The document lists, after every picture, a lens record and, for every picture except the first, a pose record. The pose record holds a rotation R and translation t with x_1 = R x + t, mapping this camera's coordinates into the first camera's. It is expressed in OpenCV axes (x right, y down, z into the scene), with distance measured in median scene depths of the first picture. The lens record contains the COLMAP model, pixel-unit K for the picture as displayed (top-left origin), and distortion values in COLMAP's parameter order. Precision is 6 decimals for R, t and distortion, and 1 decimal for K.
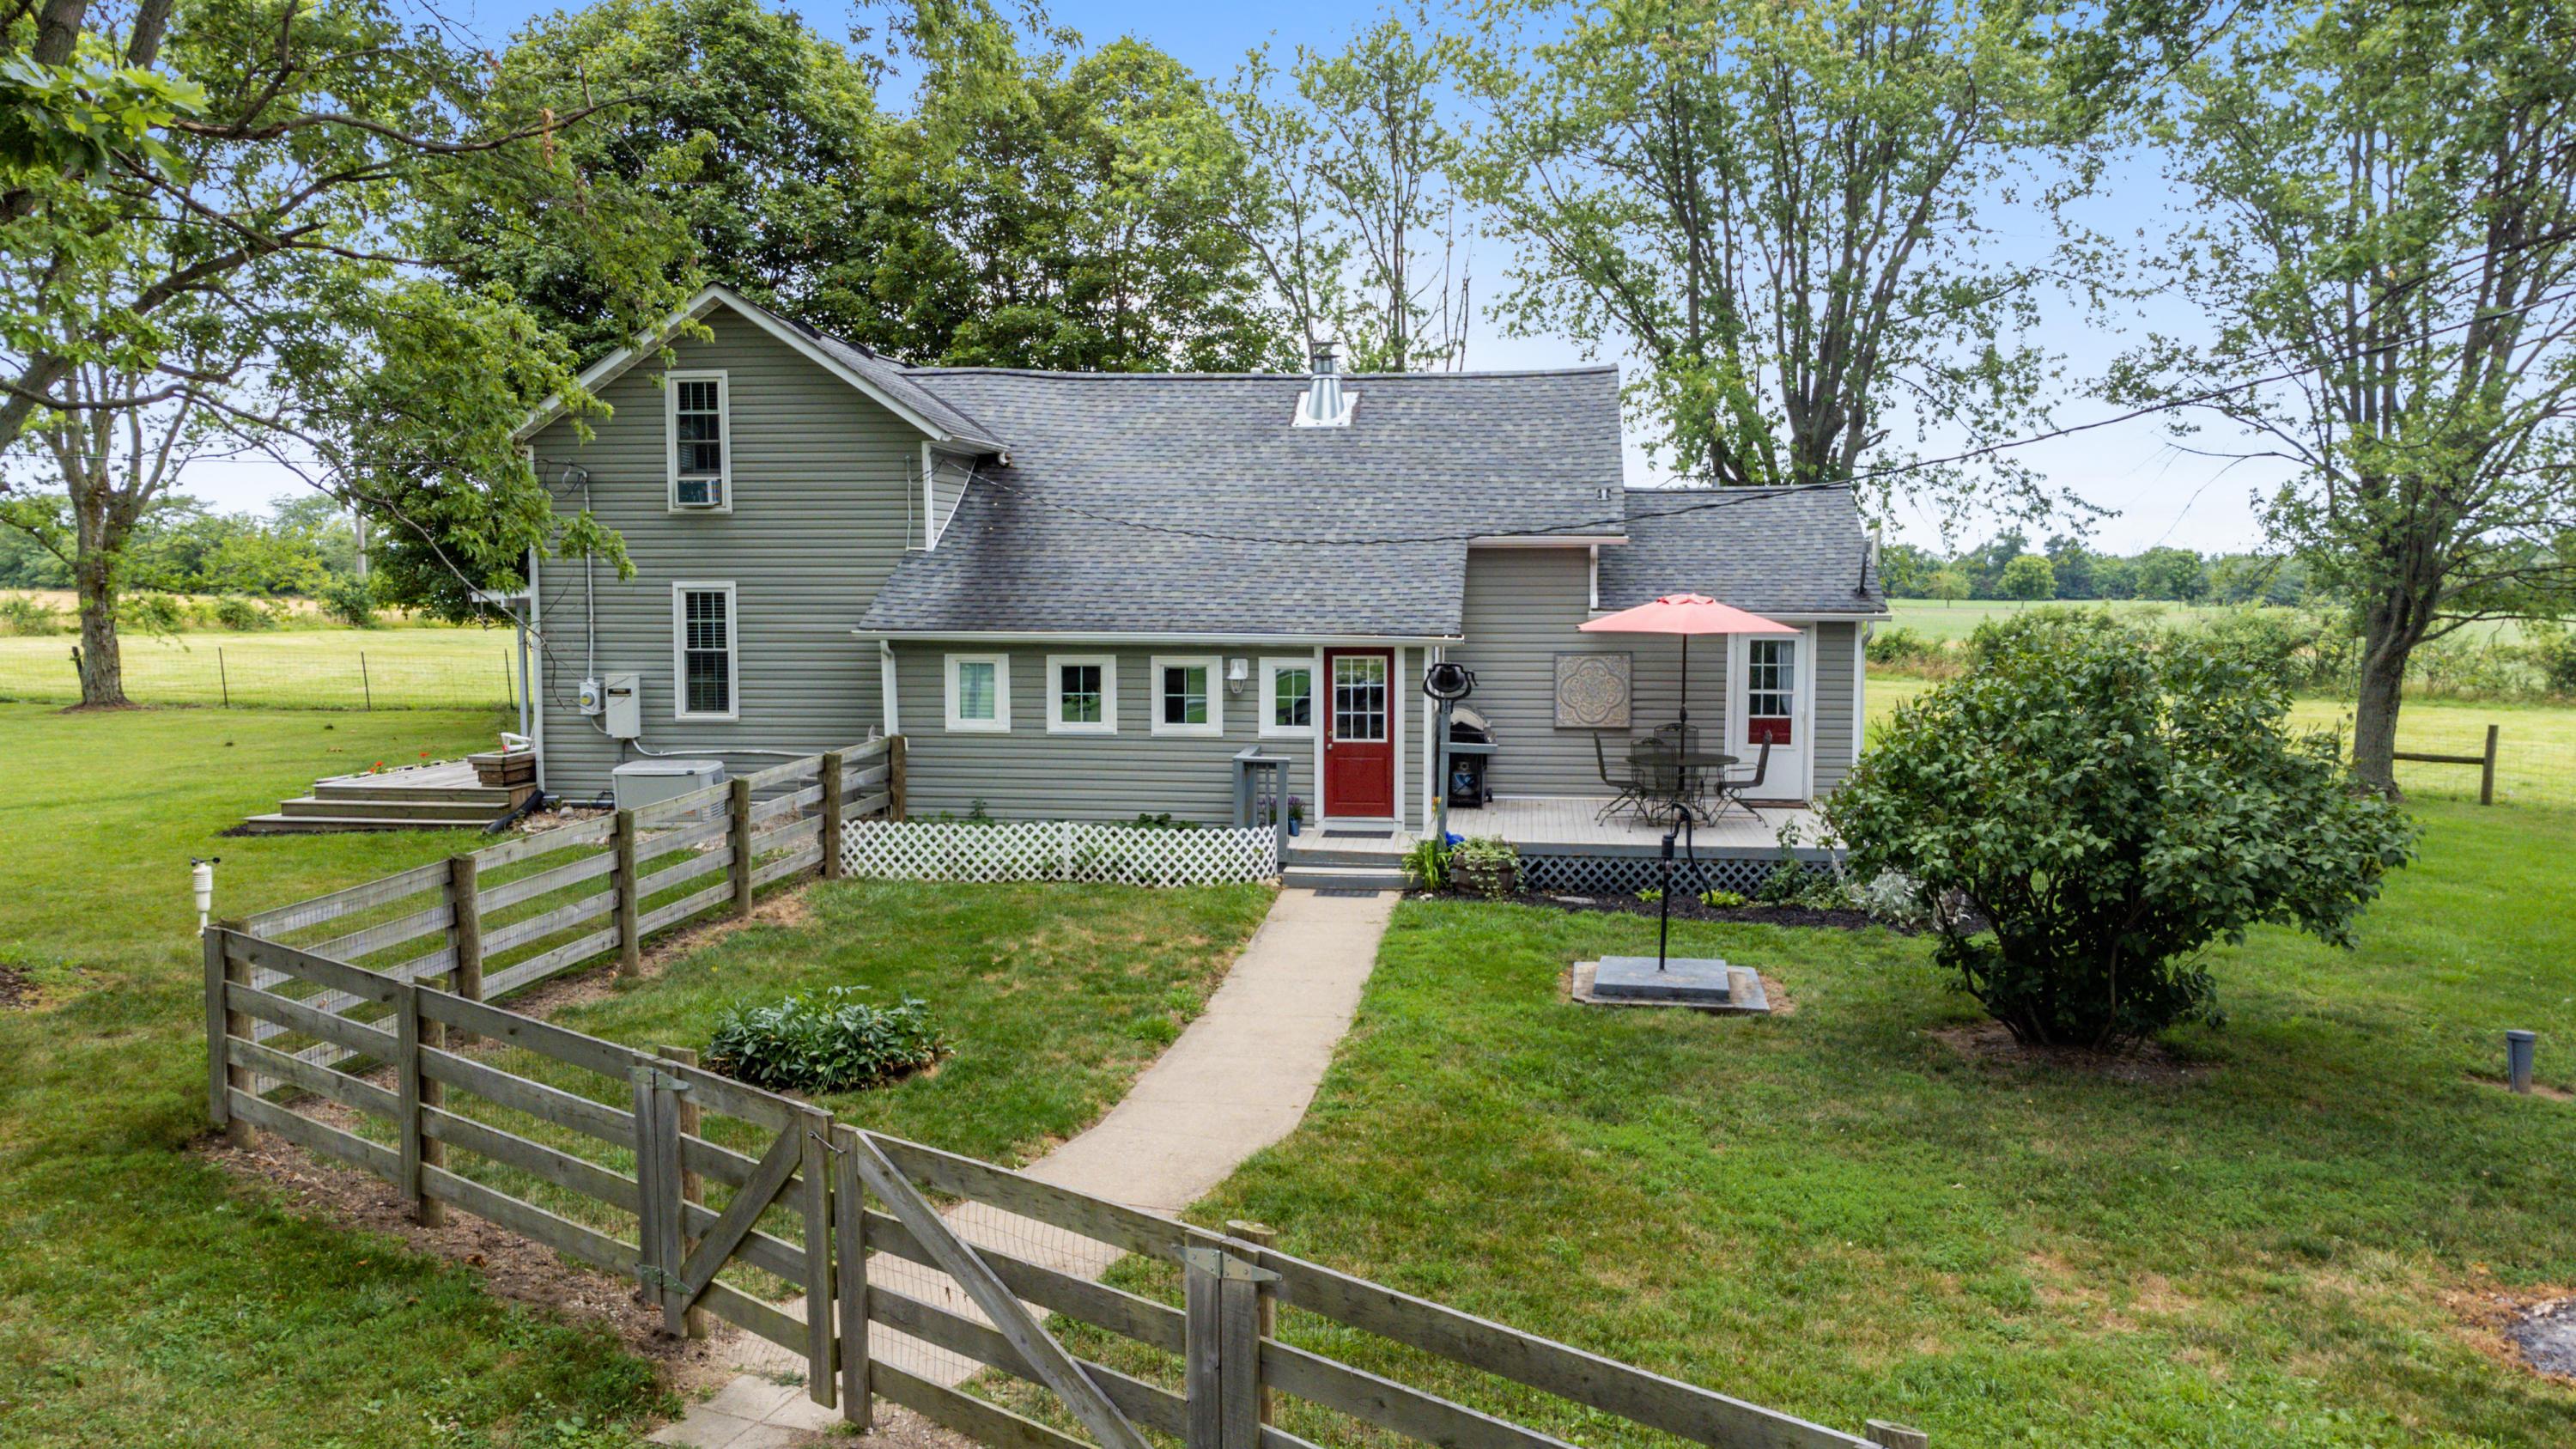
lens RADIAL K [[1931.6, 0, 1288.0], [0, 1931.6, 724.5], [0, 0, 1]] dist [0.016104, 0.079375]
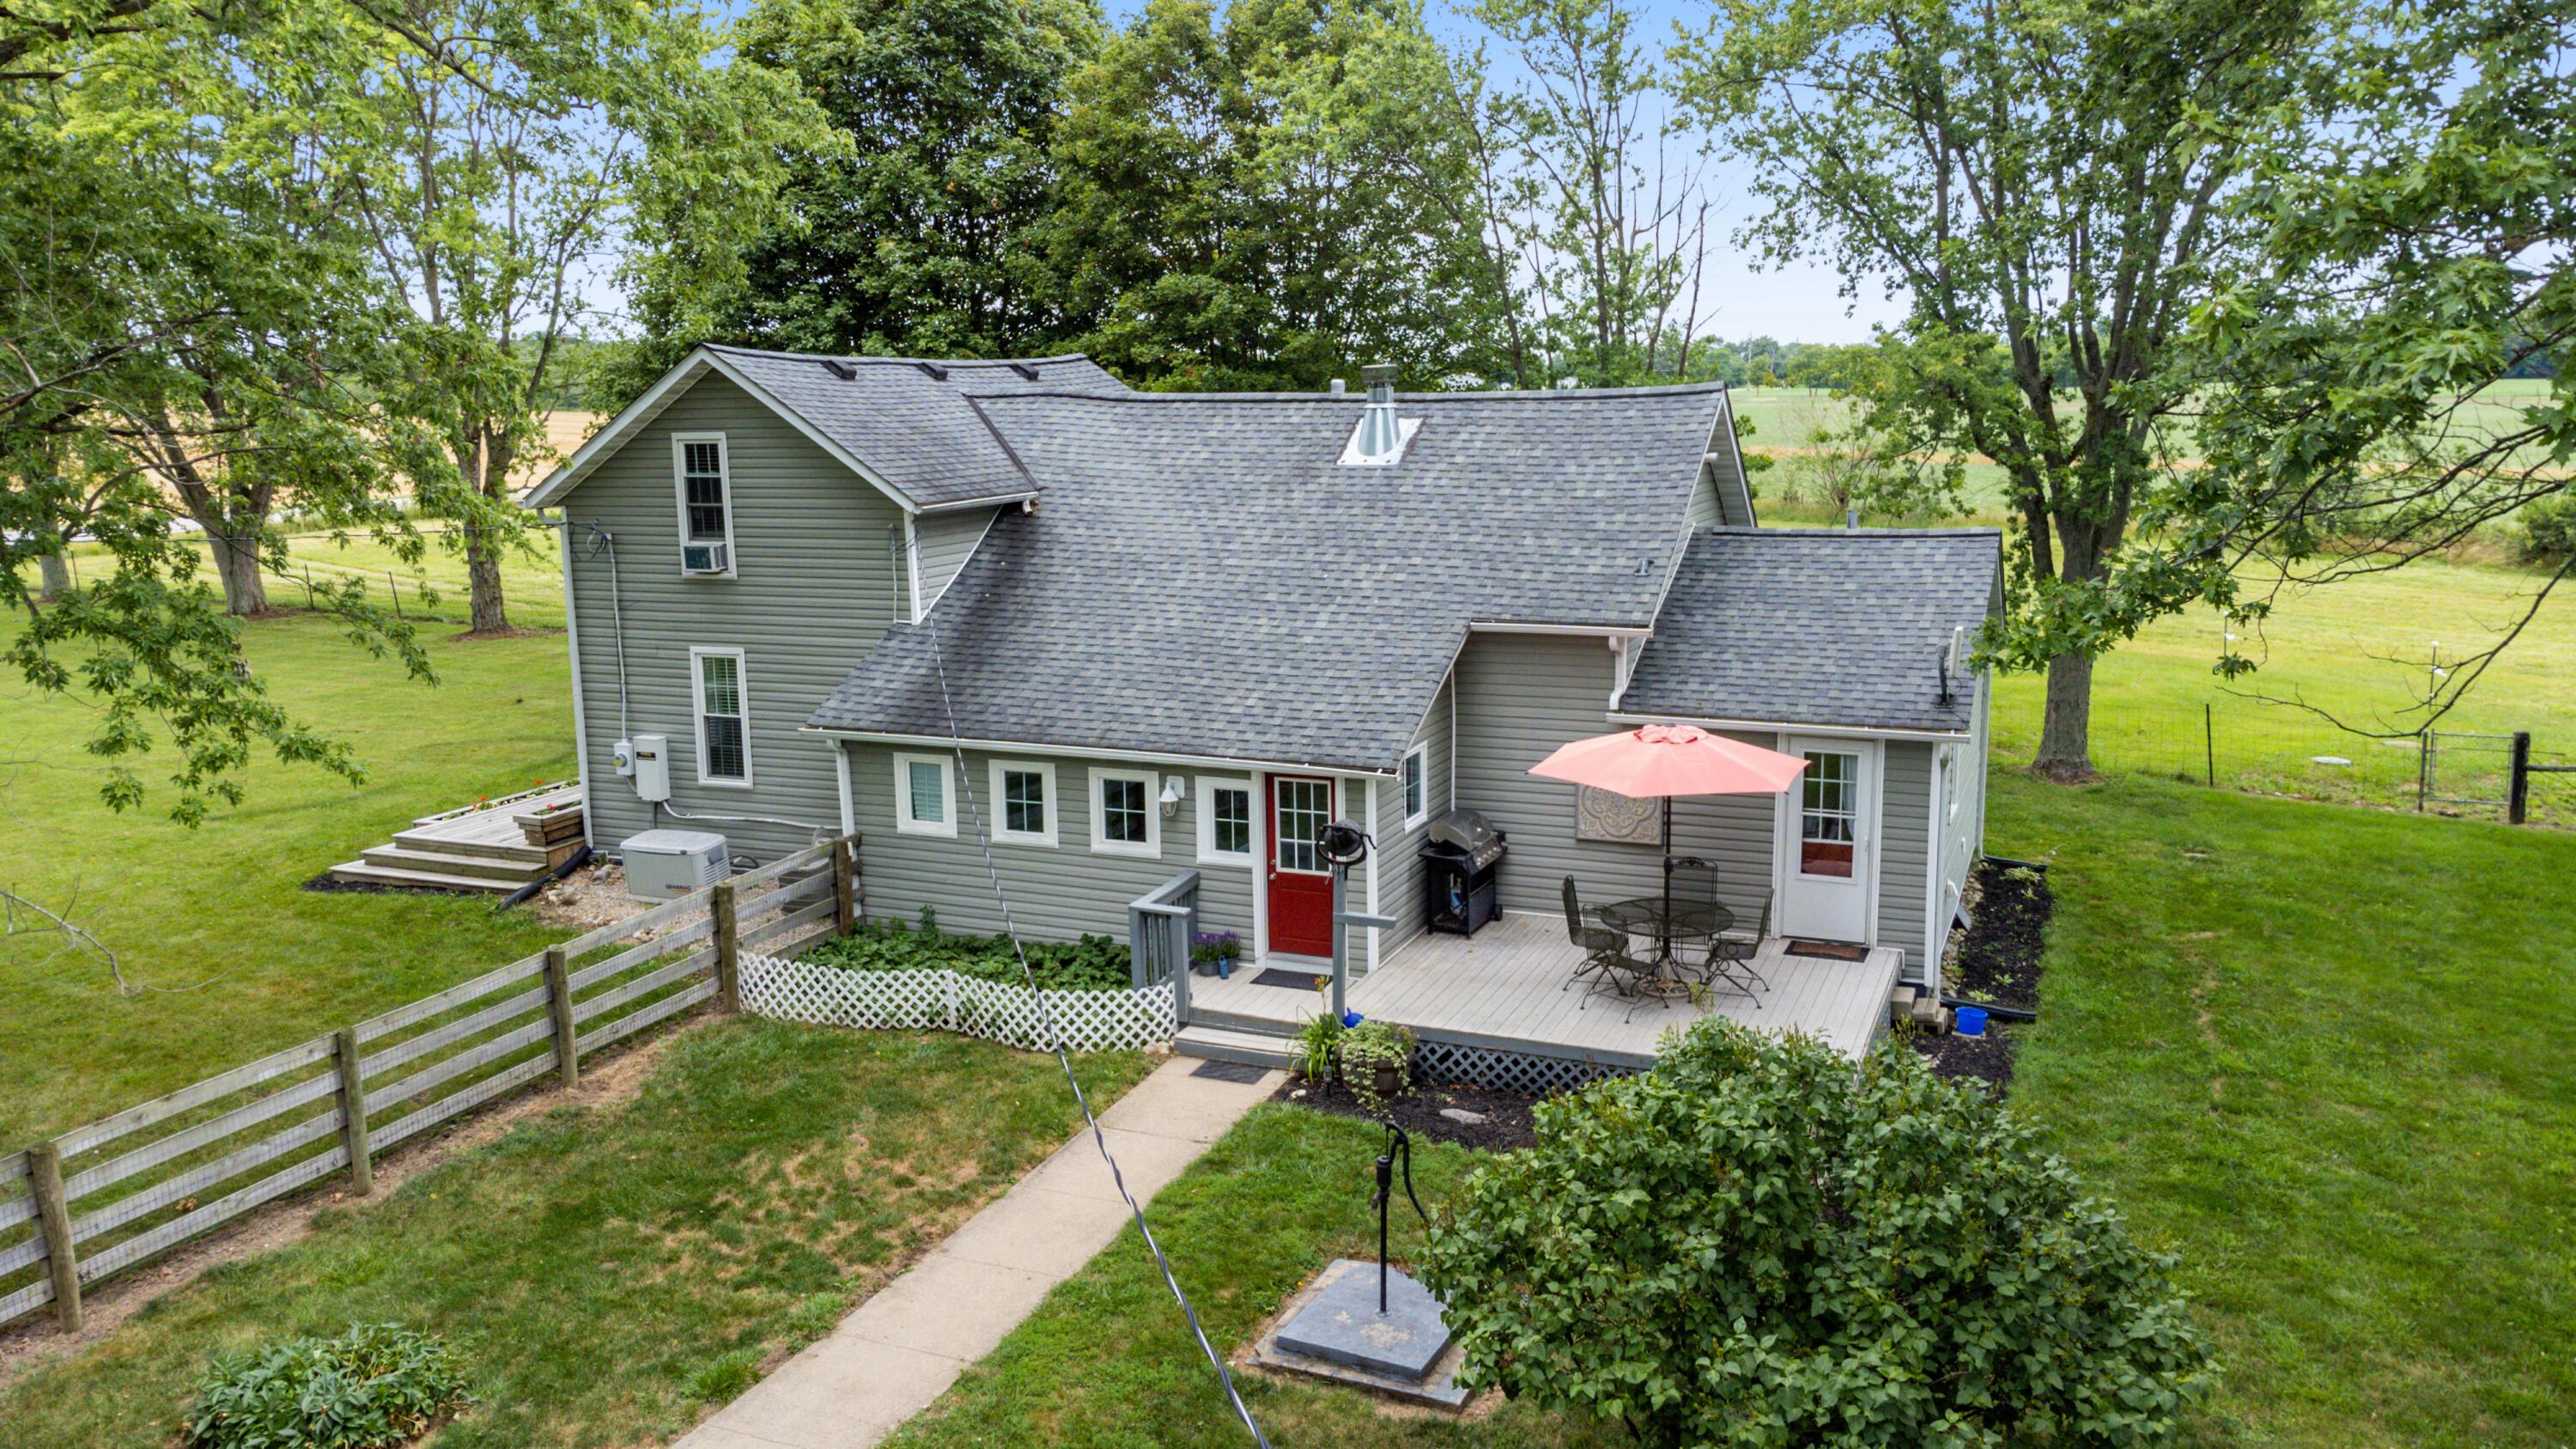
lens RADIAL K [[1892.8, 0, 1288.0], [0, 1892.8, 724.5], [0, 0, 1]] dist [0.042877, 0.069765]
pose [[0.960520, 0.031869, -0.276378, 0.268495], [-0.001511, 0.994000, 0.109368, -0.154365], [0.278205, -0.104633, 0.954806, 0.169842]]
